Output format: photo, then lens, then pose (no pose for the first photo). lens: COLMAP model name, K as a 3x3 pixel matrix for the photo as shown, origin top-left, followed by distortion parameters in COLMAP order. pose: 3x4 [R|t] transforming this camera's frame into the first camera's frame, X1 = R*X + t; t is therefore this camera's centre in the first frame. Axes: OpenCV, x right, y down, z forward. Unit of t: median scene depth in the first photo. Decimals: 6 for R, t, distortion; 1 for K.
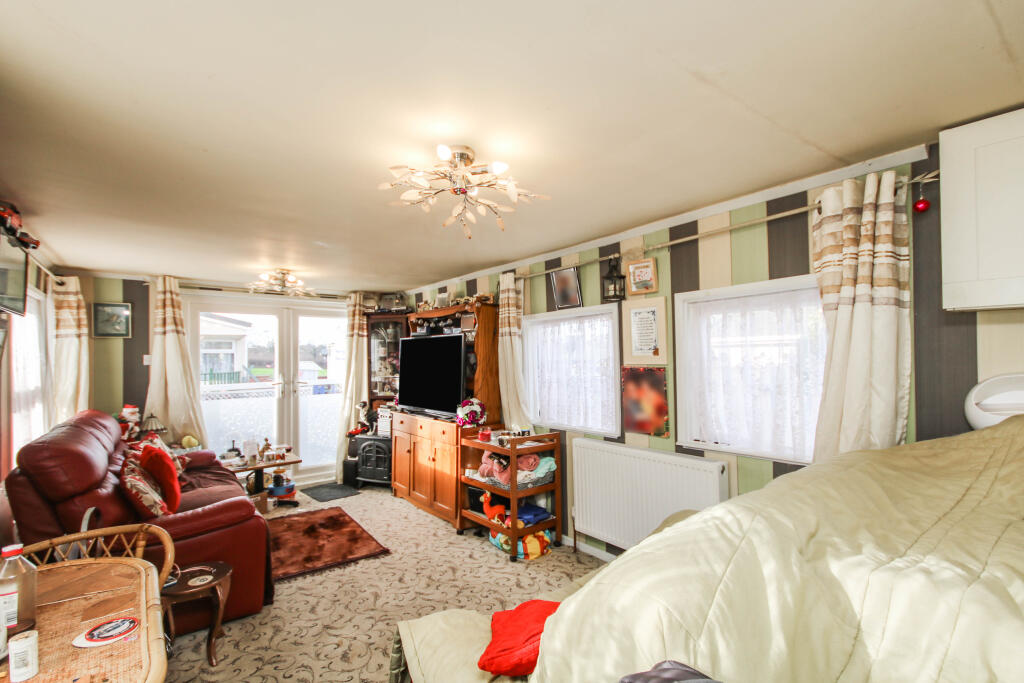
lens RADIAL K [[472.4, 0, 517.6], [0, 472.4, 347.7], [0, 0, 1]] dist [0.024295, -0.000895]
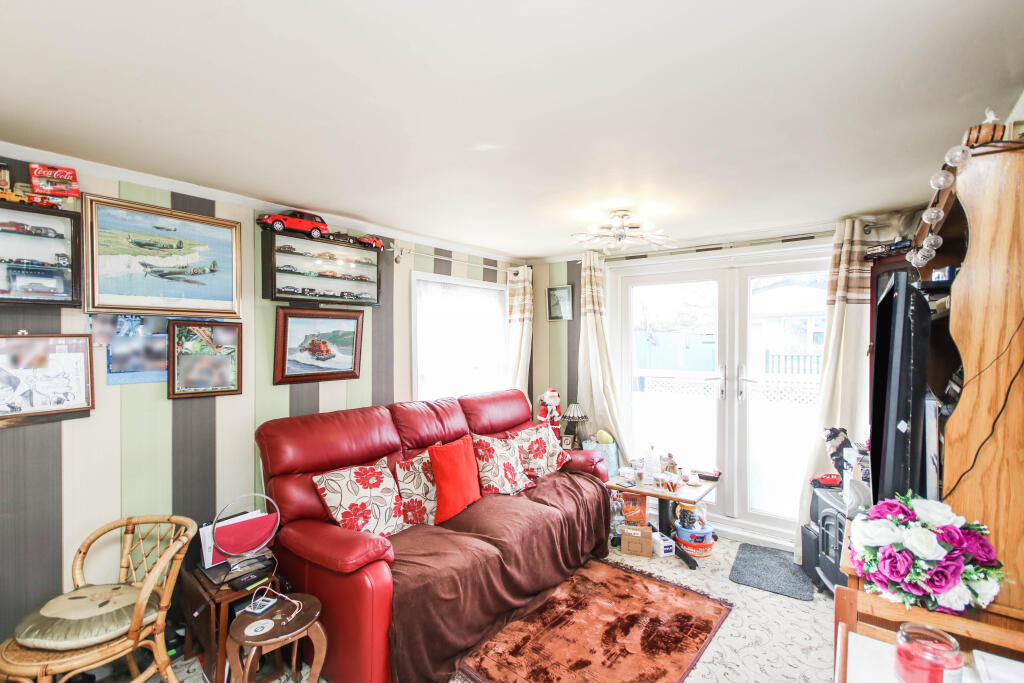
lens RADIAL K [[472.4, 0, 510.2], [0, 472.4, 347.0], [0, 0, 1]] dist [0.024295, -0.000895]
pose [[0.257930, 0.026536, -0.965799, 0.106195], [0.018812, 0.999295, 0.032480, 0.001402], [0.965981, -0.026547, 0.257249, 0.633708]]
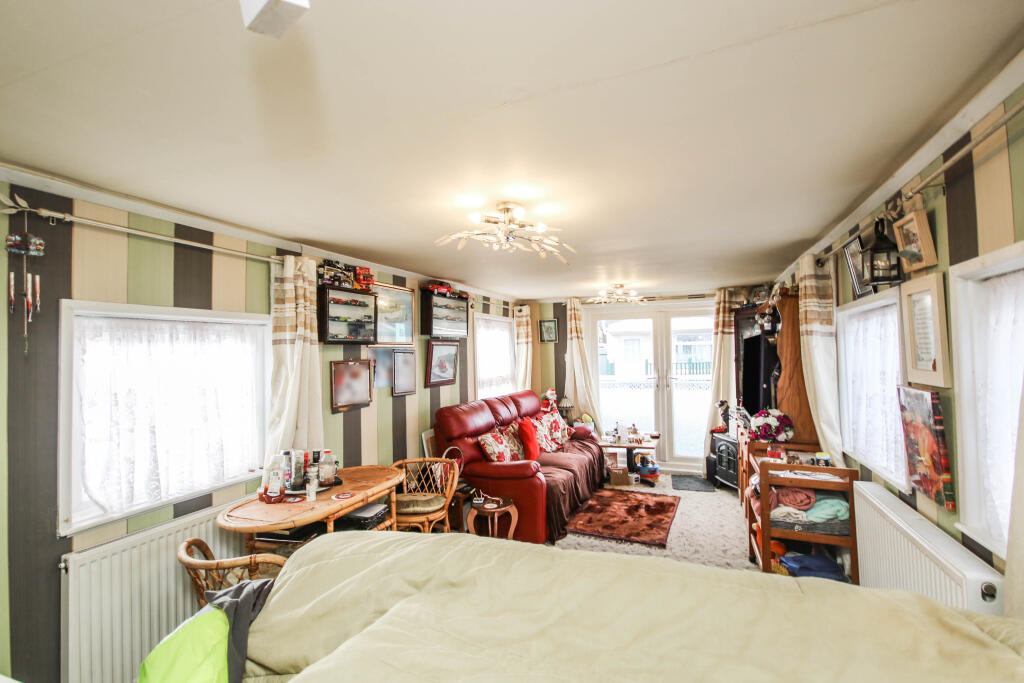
lens RADIAL K [[472.4, 0, 510.8], [0, 472.4, 346.6], [0, 0, 1]] dist [0.024295, -0.000895]
pose [[0.500550, -0.008096, -0.865670, 0.376855], [0.030940, 0.999485, 0.008543, -0.024764], [0.865155, -0.031060, 0.500542, 0.155785]]
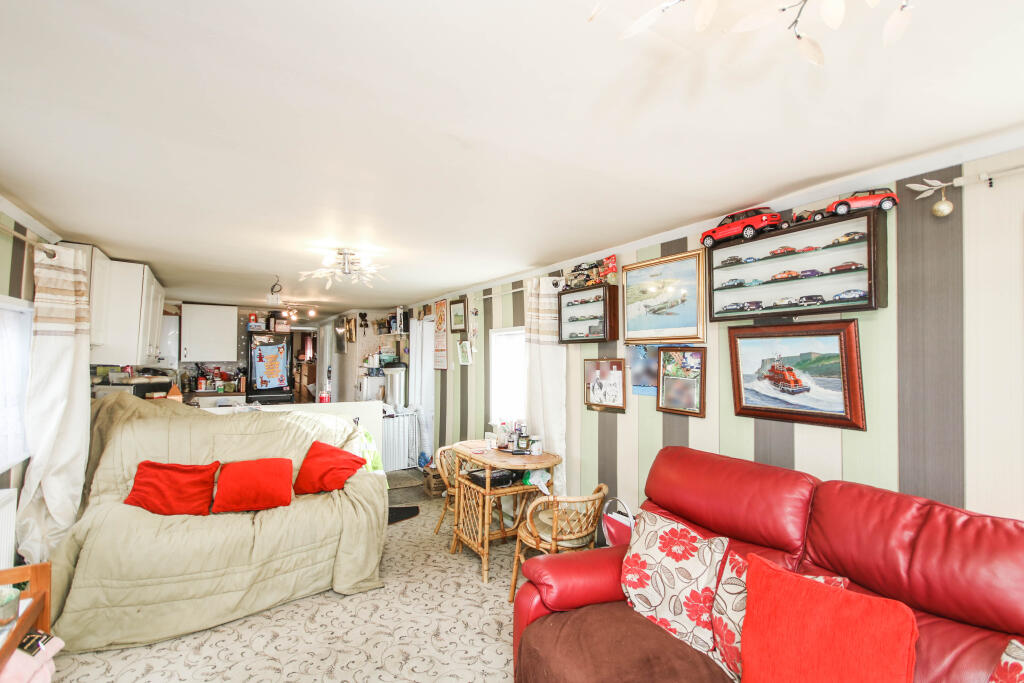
lens RADIAL K [[472.4, 0, 514.4], [0, 472.4, 344.2], [0, 0, 1]] dist [0.024295, -0.000895]
pose [[-0.993006, 0.006617, 0.117879, -0.380825], [0.000818, 0.998790, -0.049180, 0.009696], [-0.118061, -0.048740, -0.991809, 1.073082]]
